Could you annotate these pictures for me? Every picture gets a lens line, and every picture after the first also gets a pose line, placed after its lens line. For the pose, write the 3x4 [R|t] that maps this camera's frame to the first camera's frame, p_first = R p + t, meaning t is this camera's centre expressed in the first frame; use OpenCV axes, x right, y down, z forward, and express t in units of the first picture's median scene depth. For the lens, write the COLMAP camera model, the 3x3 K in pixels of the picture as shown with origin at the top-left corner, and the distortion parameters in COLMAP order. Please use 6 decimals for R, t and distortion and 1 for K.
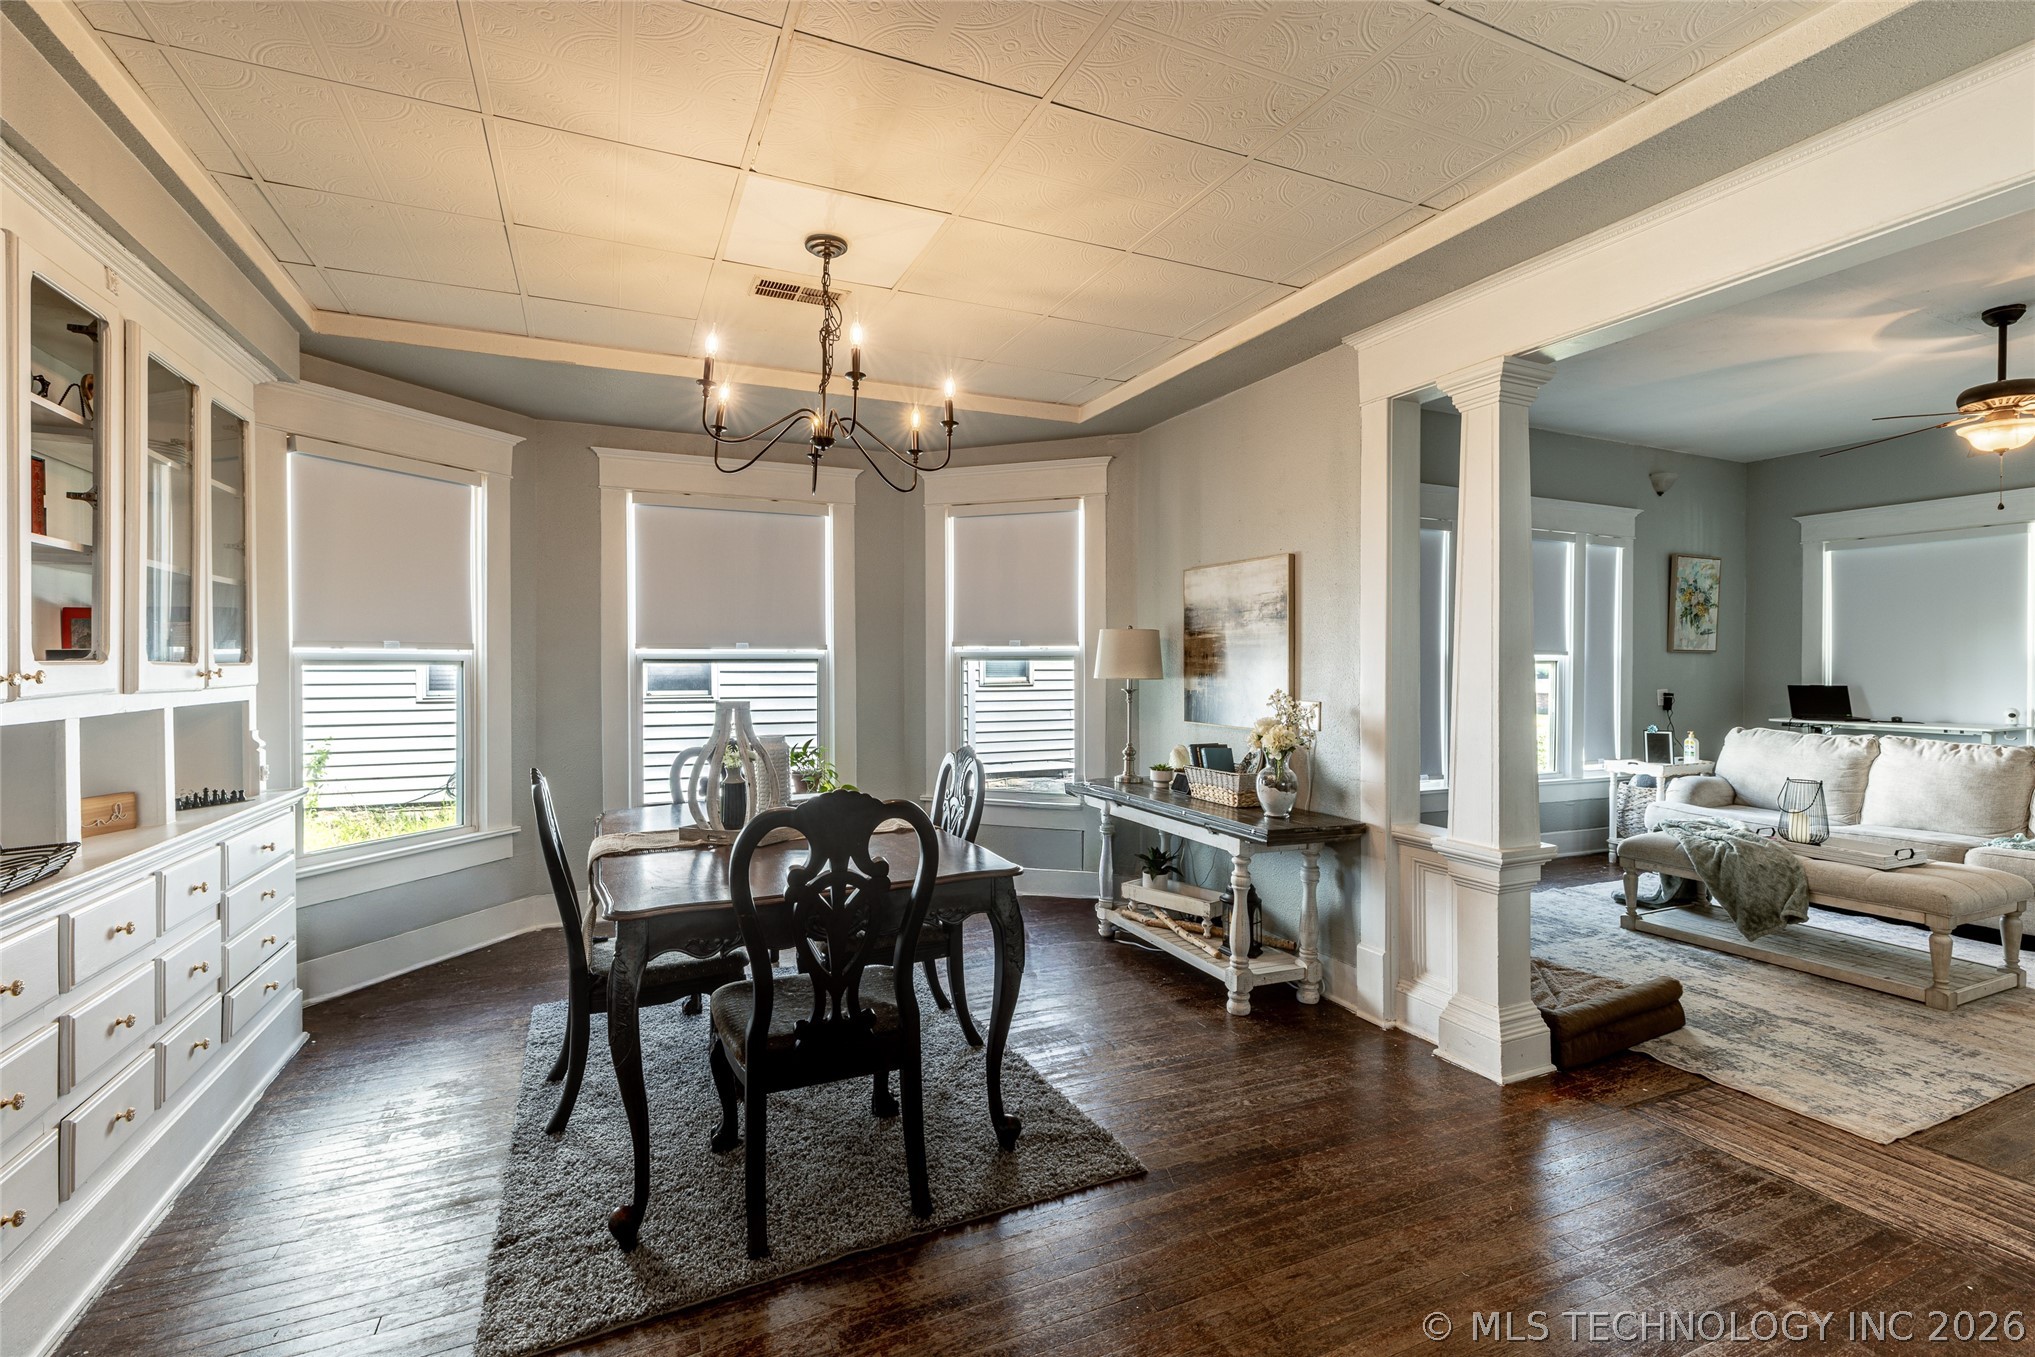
lens RADIAL K [[905.9, 0, 1014.4], [0, 905.9, 667.2], [0, 0, 1]] dist [0.003822, 0.000023]
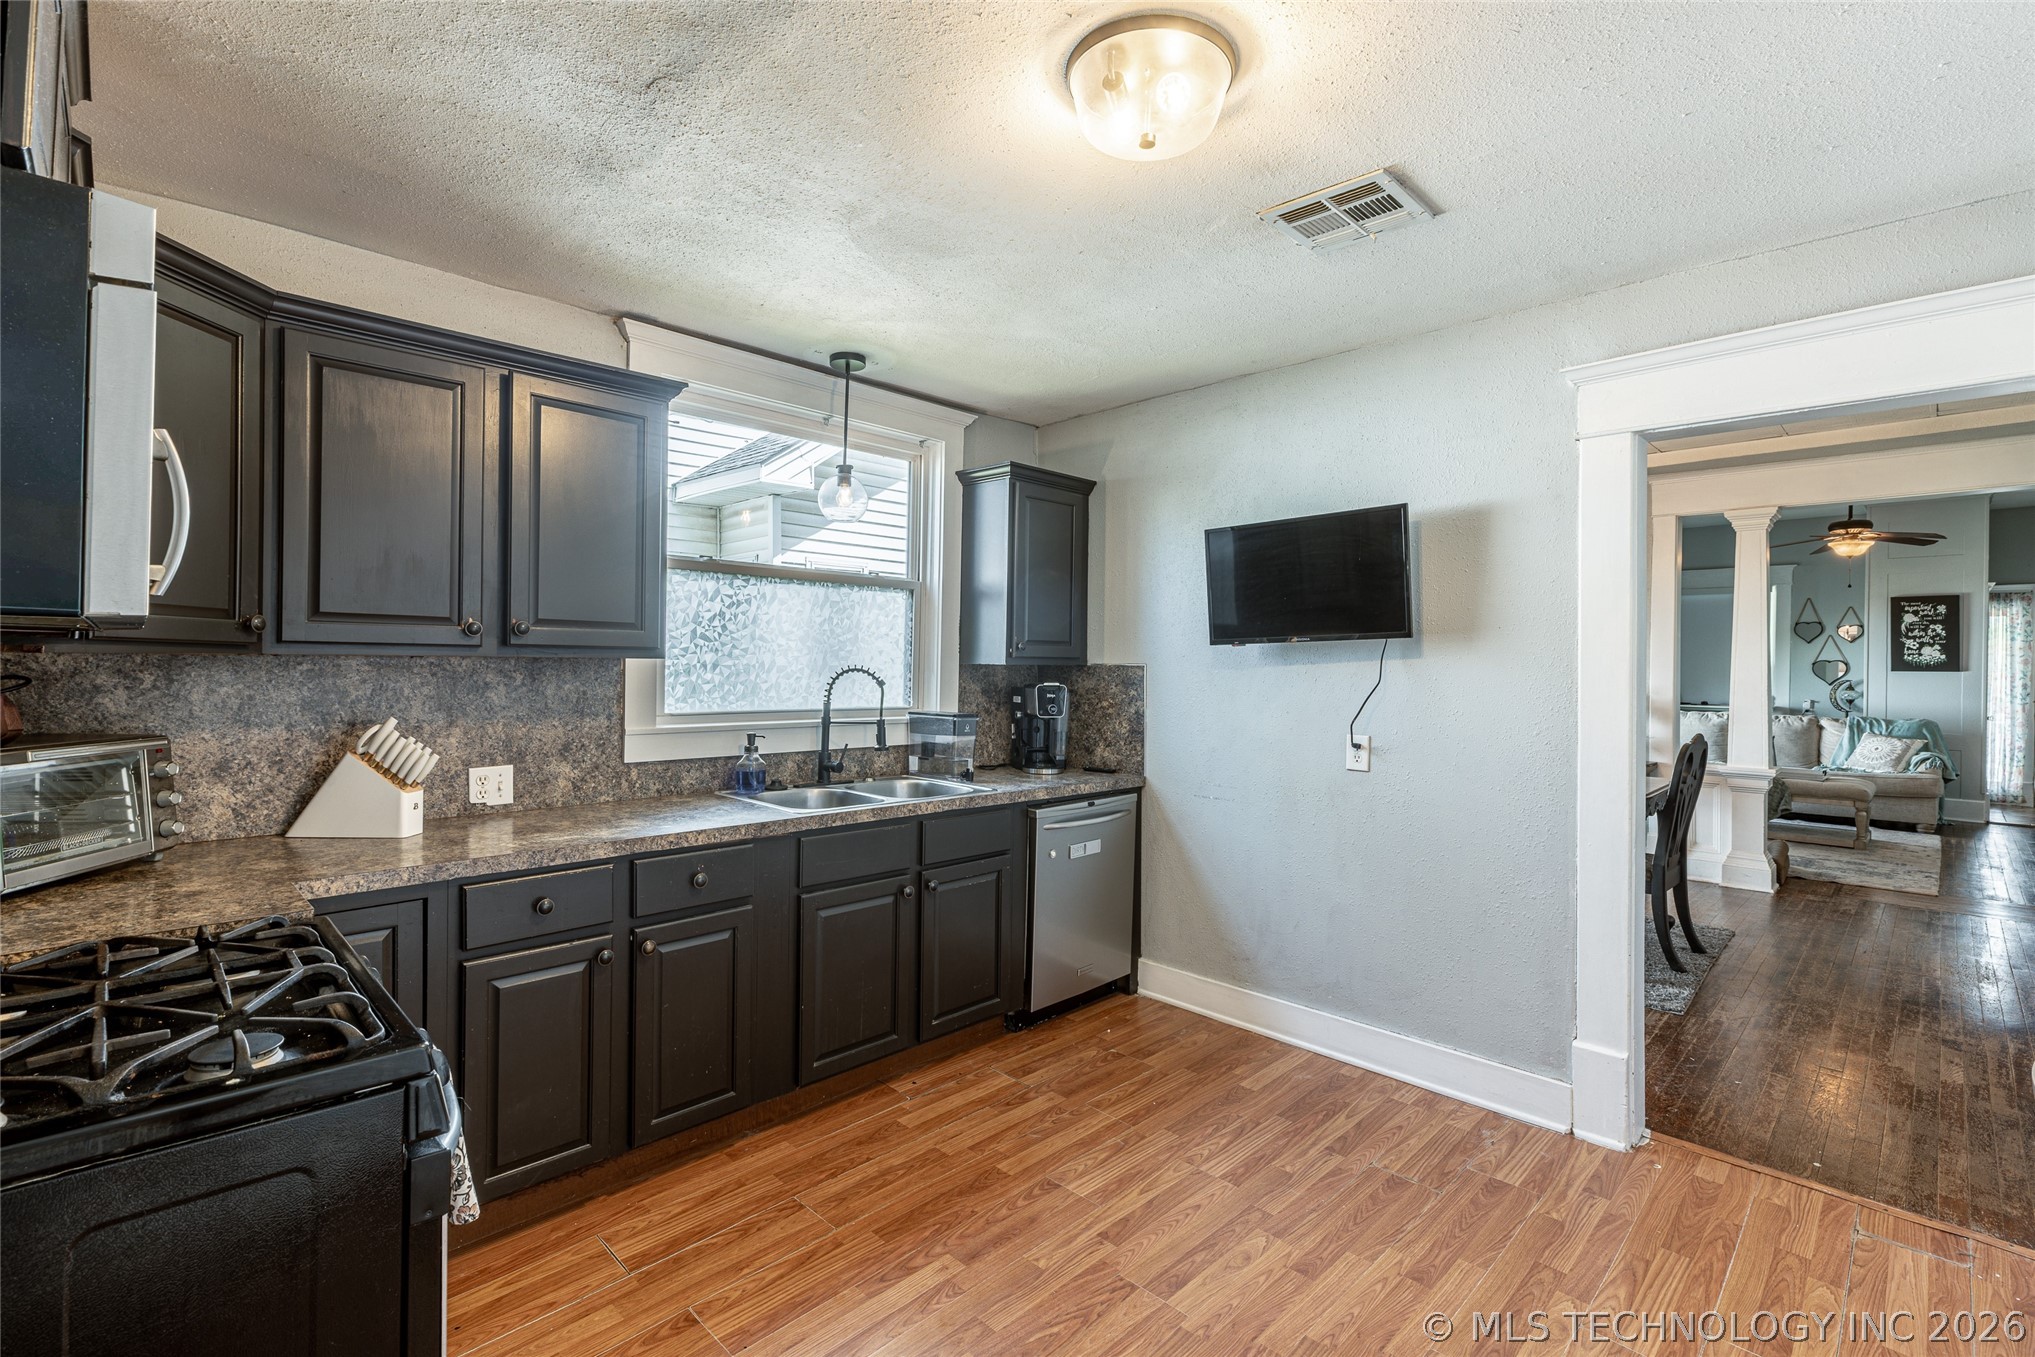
lens RADIAL K [[905.9, 0, 1015.1], [0, 905.9, 671.2], [0, 0, 1]] dist [0.003822, 0.000023]
pose [[0.940588, 0.005417, 0.339507, -0.854040], [-0.008467, 0.999936, 0.007504, -0.000896], [-0.339445, -0.009933, 0.940574, -0.131400]]
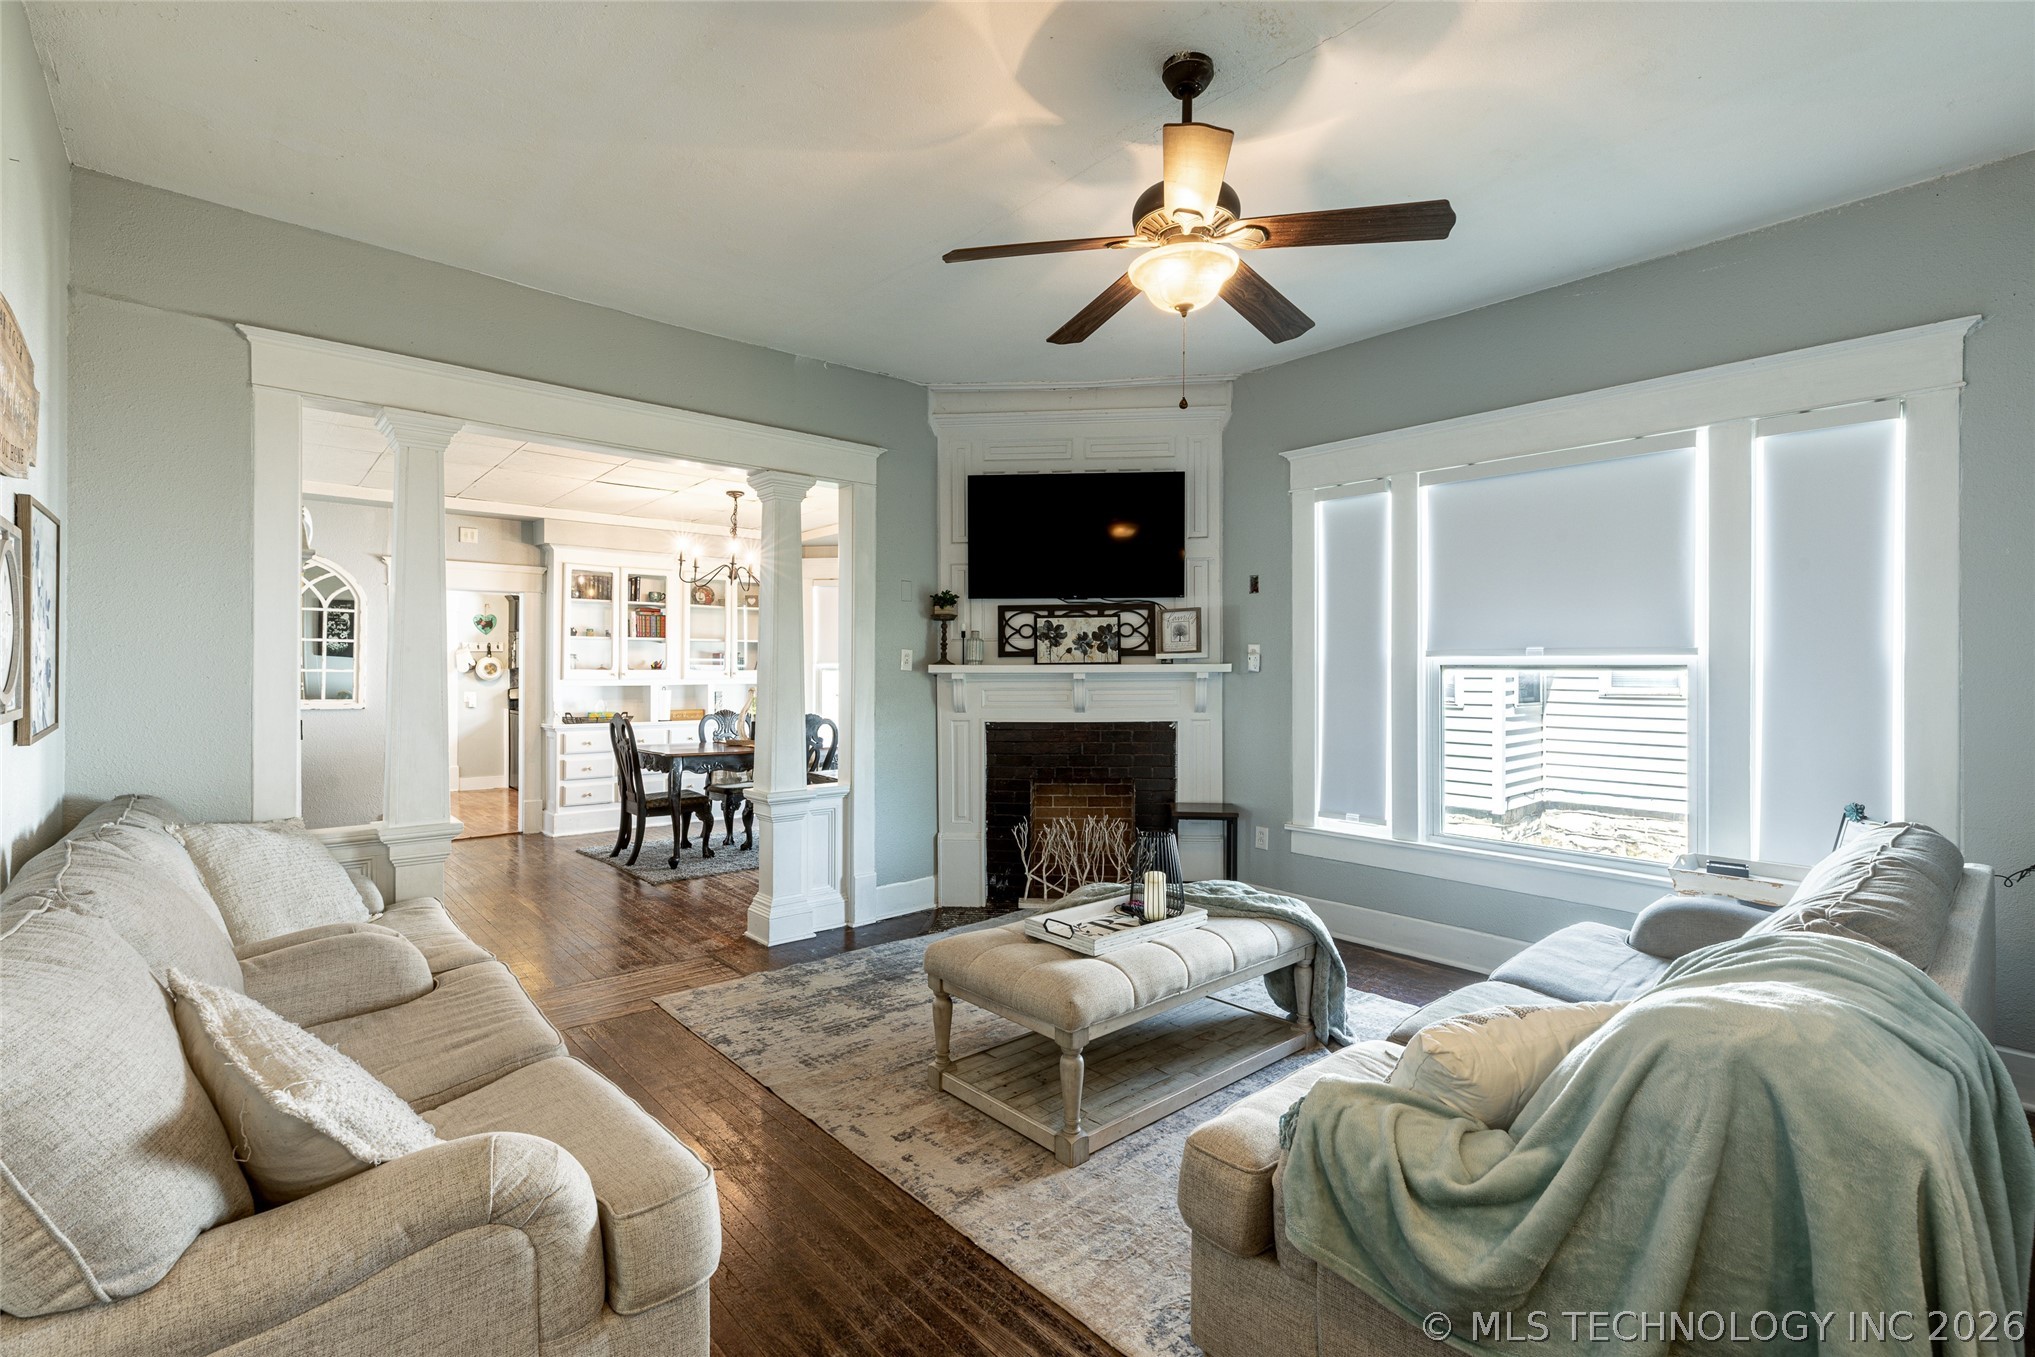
lens RADIAL K [[905.9, 0, 1019.4], [0, 905.9, 669.3], [0, 0, 1]] dist [0.003822, 0.000023]
pose [[0.292493, -0.001216, -0.956267, 1.169257], [-0.003088, 0.999993, -0.002216, -0.002427], [0.956263, 0.003601, 0.292487, 0.526445]]
